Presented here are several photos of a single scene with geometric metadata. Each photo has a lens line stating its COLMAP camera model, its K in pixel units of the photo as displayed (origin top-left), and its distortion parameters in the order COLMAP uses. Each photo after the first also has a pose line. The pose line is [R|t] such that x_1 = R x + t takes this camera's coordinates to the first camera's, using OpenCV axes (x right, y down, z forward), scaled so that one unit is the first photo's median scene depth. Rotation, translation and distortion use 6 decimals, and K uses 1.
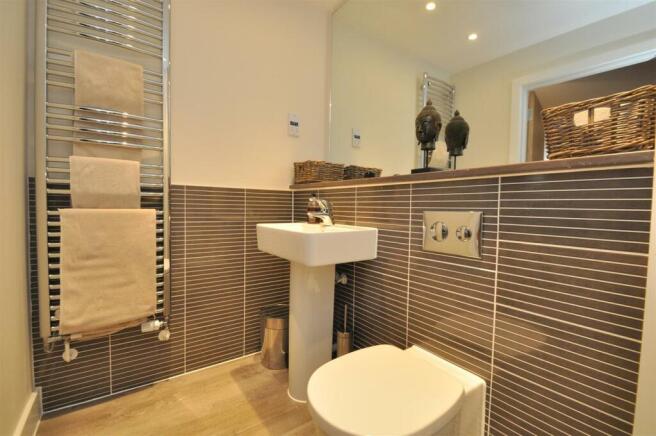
lens RADIAL K [[291.7, 0, 329.8], [0, 291.7, 214.7], [0, 0, 1]] dist [-0.003116, -0.001723]
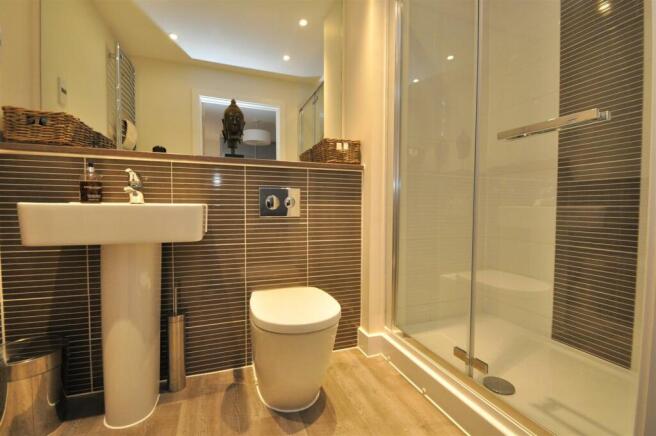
lens RADIAL K [[291.7, 0, 329.5], [0, 291.7, 218.4], [0, 0, 1]] dist [-0.003116, -0.001723]
pose [[0.273442, -0.045181, 0.960827, -0.758788], [0.030562, 0.998800, 0.038268, 0.073434], [-0.961403, 0.018901, 0.274495, 0.278461]]
